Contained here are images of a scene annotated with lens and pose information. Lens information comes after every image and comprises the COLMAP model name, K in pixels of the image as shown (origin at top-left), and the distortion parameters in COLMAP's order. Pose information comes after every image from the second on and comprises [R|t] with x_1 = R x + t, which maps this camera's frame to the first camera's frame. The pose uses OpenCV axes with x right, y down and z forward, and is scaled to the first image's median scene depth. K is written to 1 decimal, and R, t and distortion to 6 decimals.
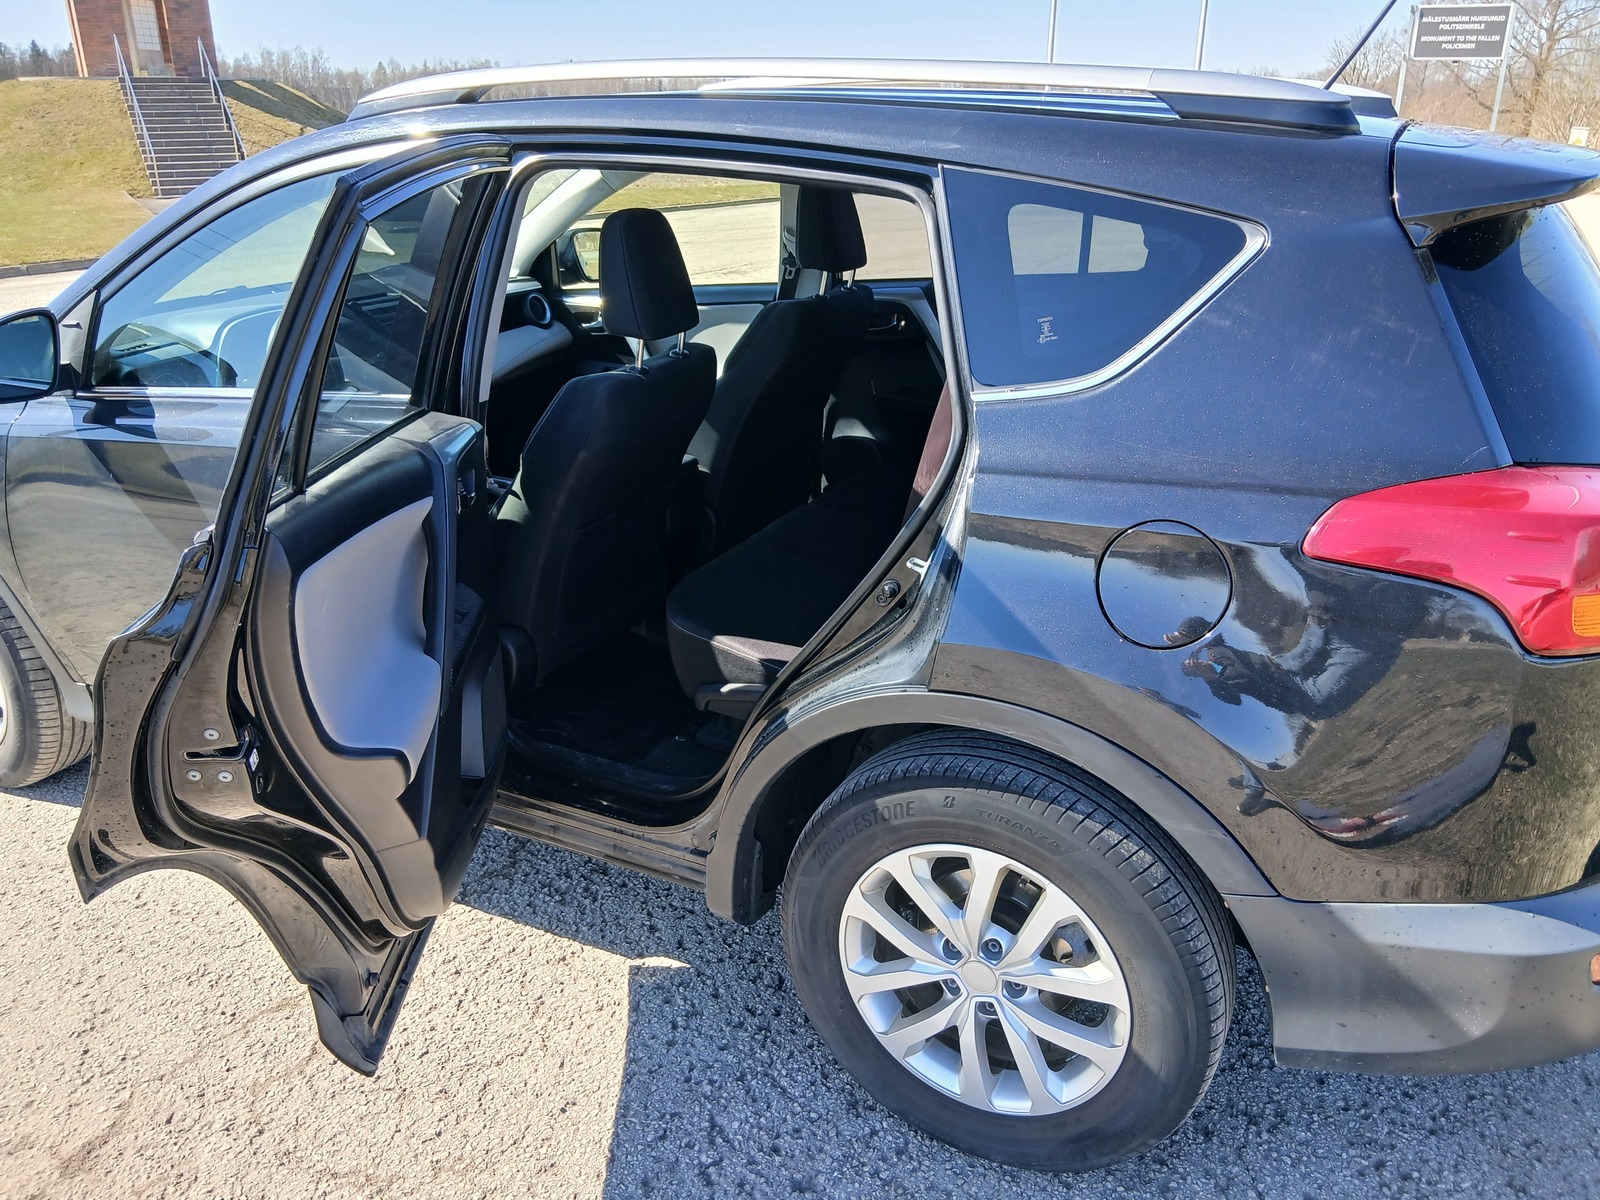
lens RADIAL K [[1205.9, 0, 804.1], [0, 1205.9, 608.8], [0, 0, 1]] dist [0.003248, -0.008322]
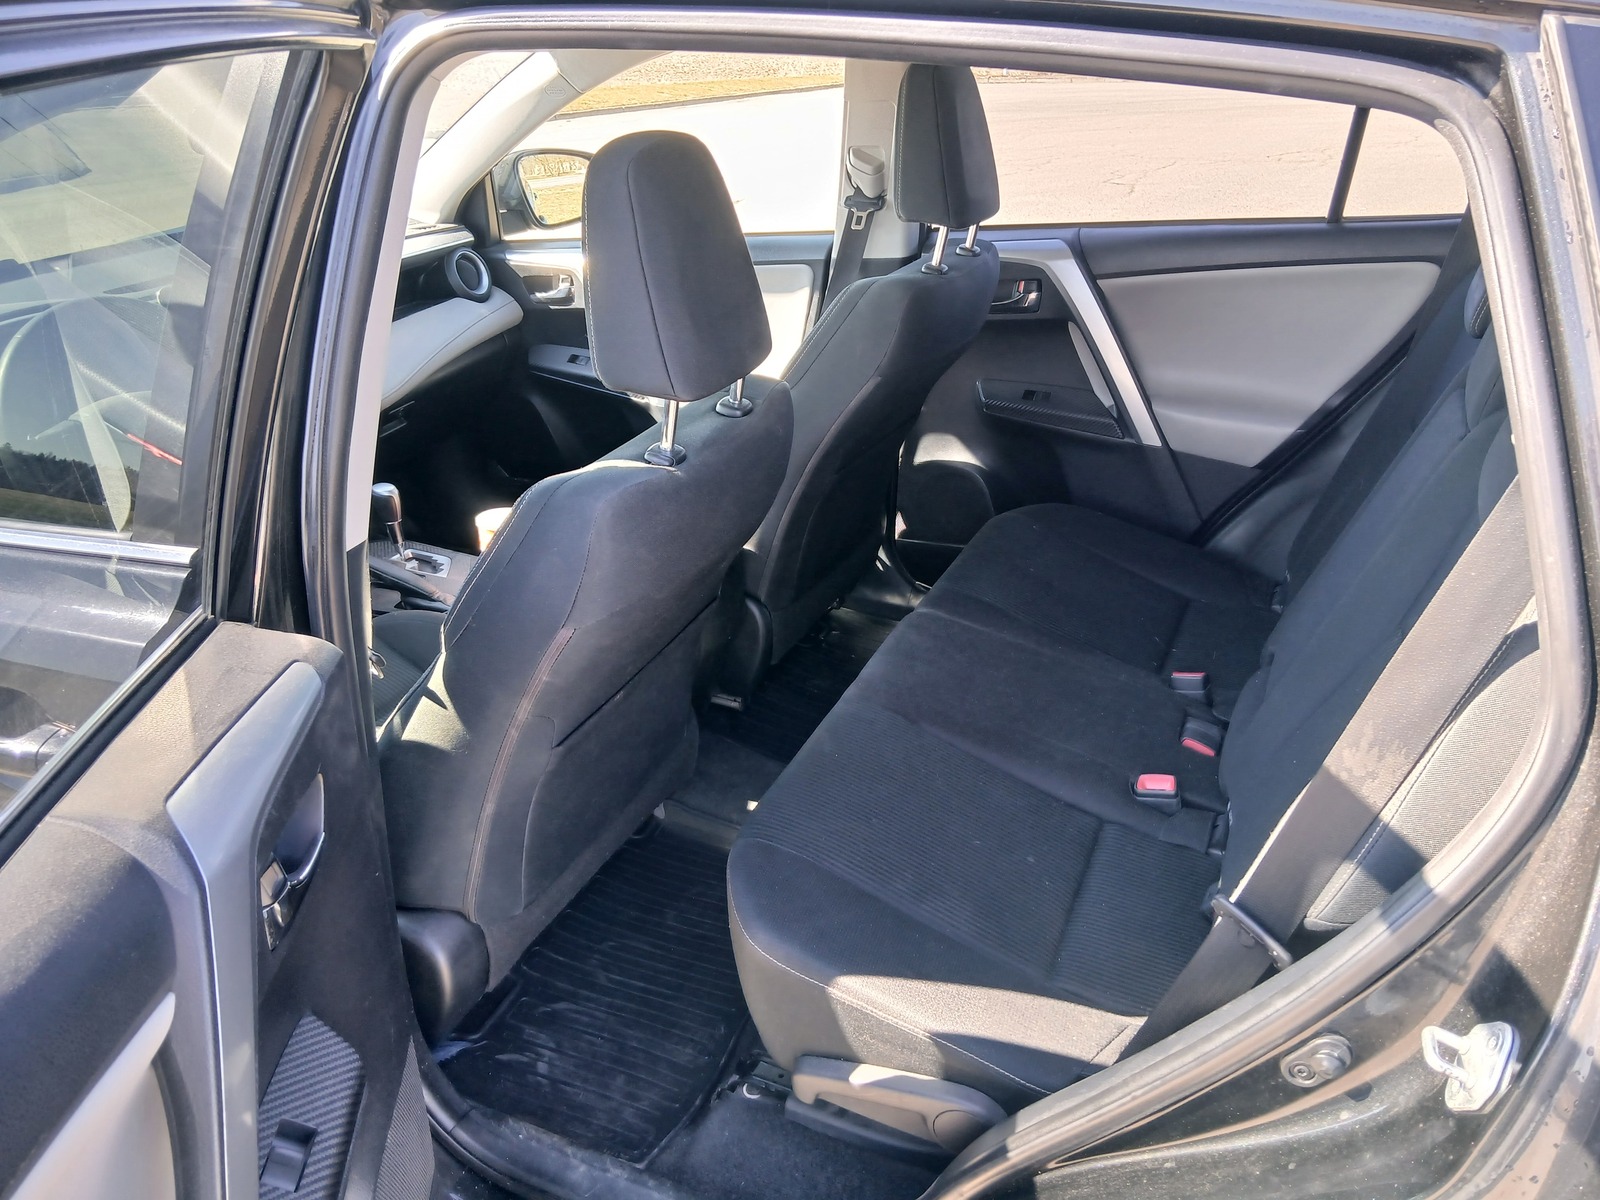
lens RADIAL K [[1205.9, 0, 797.0], [0, 1205.9, 597.3], [0, 0, 1]] dist [0.003248, -0.008322]
pose [[0.999157, -0.025990, 0.031782, -0.071895], [0.023802, 0.997444, 0.067378, -0.123084], [-0.033452, -0.066565, 0.997221, 0.348414]]
